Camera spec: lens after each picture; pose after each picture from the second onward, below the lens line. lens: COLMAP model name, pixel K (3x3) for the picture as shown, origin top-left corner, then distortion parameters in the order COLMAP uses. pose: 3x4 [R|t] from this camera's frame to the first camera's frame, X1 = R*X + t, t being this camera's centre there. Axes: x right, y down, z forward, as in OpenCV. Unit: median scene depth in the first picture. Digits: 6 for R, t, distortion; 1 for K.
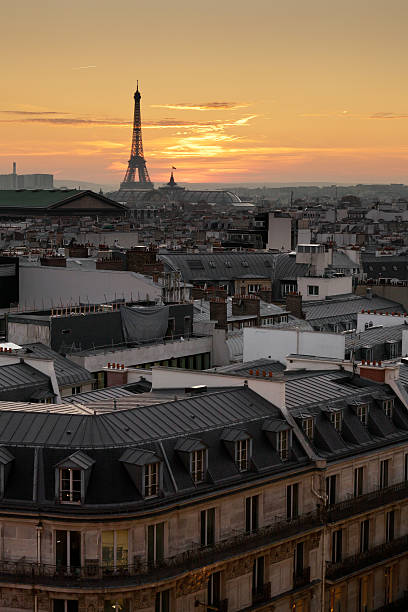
lens RADIAL K [[1255.2, 0, 204.0], [0, 1255.2, 306.0], [0, 0, 1]] dist [-0.237762, -0.387650]
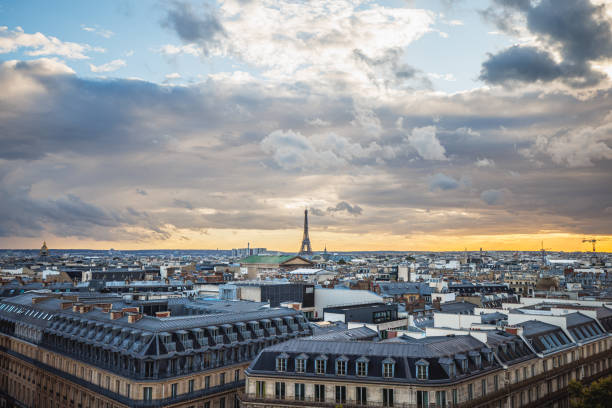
lens RADIAL K [[594.2, 0, 306.0], [0, 594.2, 204.0], [0, 0, 1]] dist [0.053484, 0.001145]
pose [[0.999635, -0.009819, -0.025170, -0.287403], [0.005215, 0.984226, -0.176837, 0.018896], [0.026509, 0.176642, 0.983918, -0.249332]]
